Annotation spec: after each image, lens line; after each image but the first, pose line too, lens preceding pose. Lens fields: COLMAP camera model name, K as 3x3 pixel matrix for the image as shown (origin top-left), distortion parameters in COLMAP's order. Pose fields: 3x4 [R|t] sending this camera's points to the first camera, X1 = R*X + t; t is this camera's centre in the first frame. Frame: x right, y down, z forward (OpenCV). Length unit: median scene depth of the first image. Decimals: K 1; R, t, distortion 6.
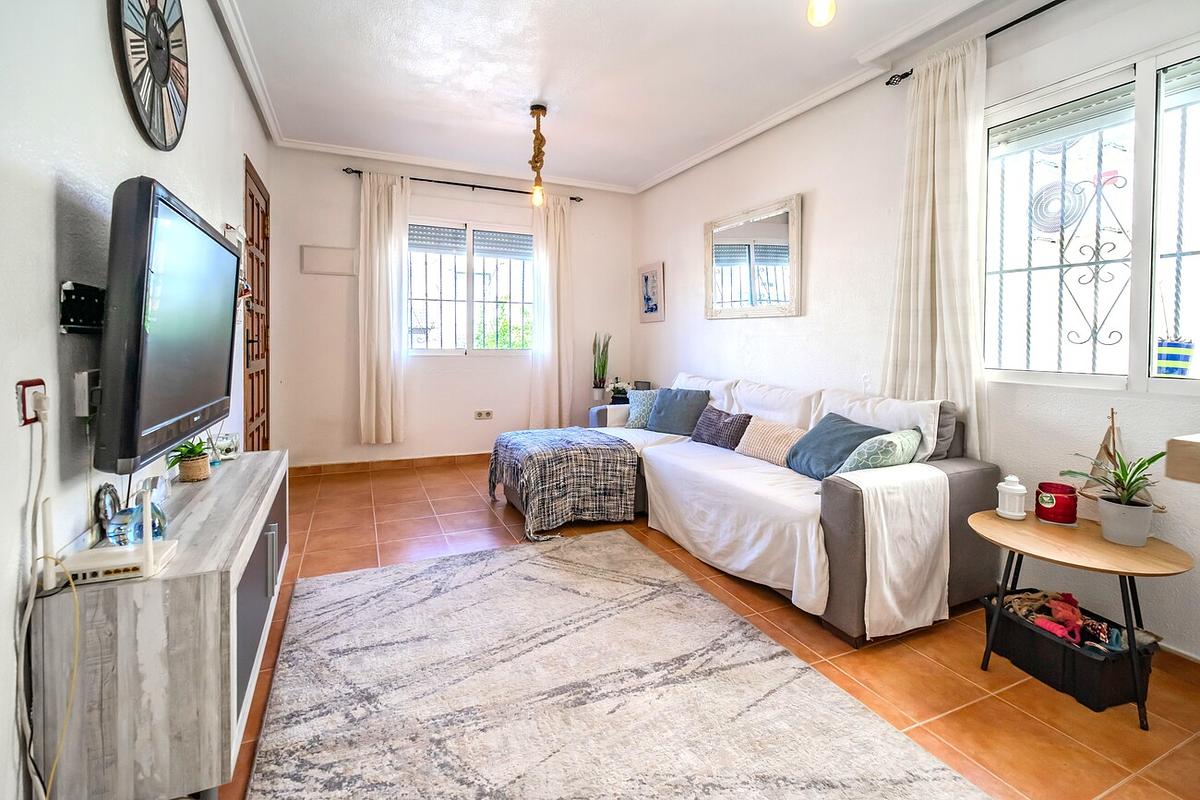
lens RADIAL K [[513.6, 0, 562.9], [0, 513.6, 347.6], [0, 0, 1]] dist [0.006043, -0.002813]
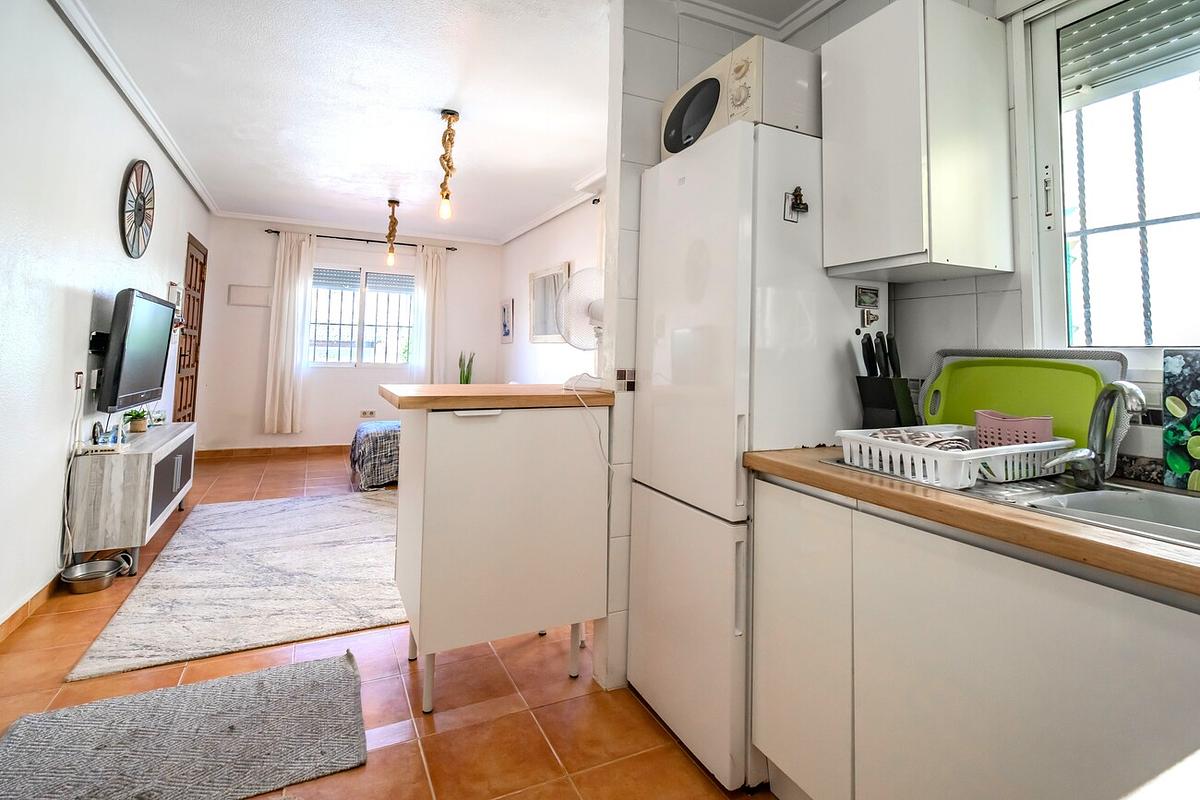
lens RADIAL K [[513.6, 0, 541.4], [0, 513.6, 312.1], [0, 0, 1]] dist [0.006043, -0.002813]
pose [[0.999155, 0.016656, 0.037575, 0.540820], [-0.012885, 0.995060, -0.098434, -0.004991], [-0.039029, 0.097867, 0.994434, -0.774245]]
